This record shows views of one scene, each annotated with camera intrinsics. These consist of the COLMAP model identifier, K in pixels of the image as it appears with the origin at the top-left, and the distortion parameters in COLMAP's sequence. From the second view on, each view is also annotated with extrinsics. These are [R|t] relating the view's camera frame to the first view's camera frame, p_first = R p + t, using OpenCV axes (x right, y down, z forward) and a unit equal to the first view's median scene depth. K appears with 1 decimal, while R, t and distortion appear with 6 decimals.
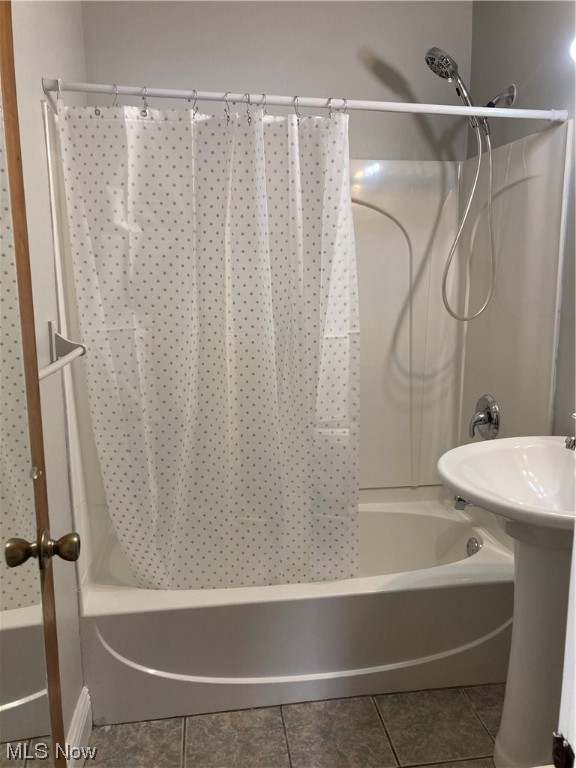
lens RADIAL K [[622.1, 0, 288.5], [0, 622.1, 386.6], [0, 0, 1]] dist [0.007378, 0.003212]
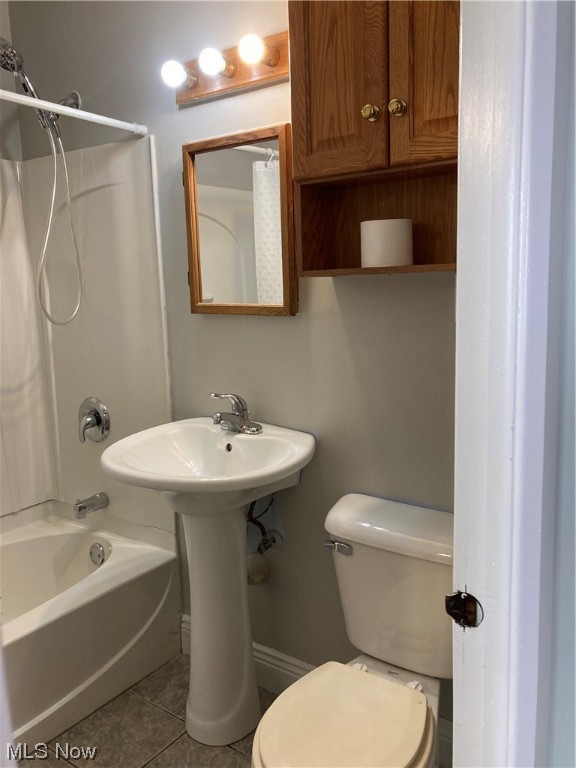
lens RADIAL K [[622.1, 0, 287.8], [0, 622.1, 381.6], [0, 0, 1]] dist [0.007378, 0.003212]
pose [[0.691031, -0.120657, 0.712684, -0.182582], [0.147377, 0.988777, 0.024500, 0.010725], [-0.707642, 0.088103, 0.701057, 0.077282]]
